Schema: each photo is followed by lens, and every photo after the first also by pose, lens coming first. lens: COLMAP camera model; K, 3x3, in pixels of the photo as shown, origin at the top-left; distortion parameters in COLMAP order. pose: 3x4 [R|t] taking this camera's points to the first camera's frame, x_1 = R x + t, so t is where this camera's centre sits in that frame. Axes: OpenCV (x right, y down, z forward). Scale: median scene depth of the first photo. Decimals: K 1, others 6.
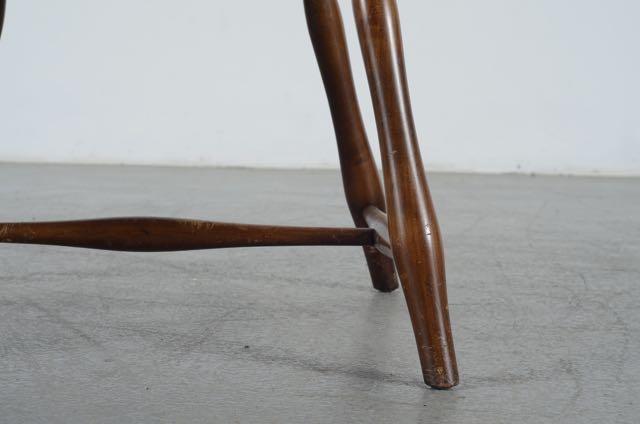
lens RADIAL K [[1443.9, 0, 320.0], [0, 1443.9, 212.0], [0, 0, 1]] dist [-0.365382, 0.124840]
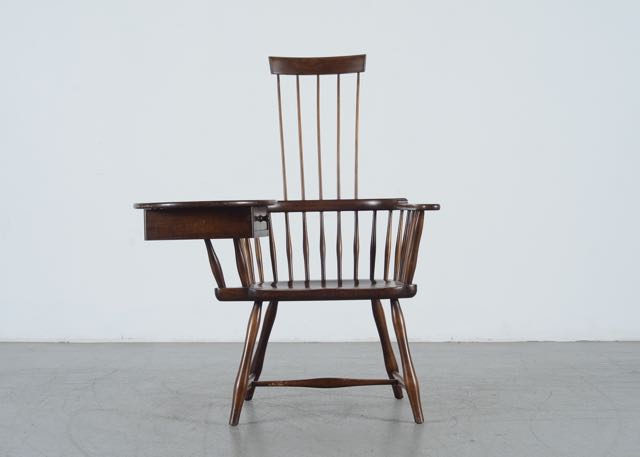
lens RADIAL K [[1370.5, 0, 320.0], [0, 1370.5, 228.5], [0, 0, 1]] dist [-0.393045, 0.071334]
pose [[0.999557, -0.019361, 0.022589, -0.191003], [0.021040, 0.996839, -0.076609, -0.092157], [-0.021034, 0.077051, 0.996805, -1.999990]]
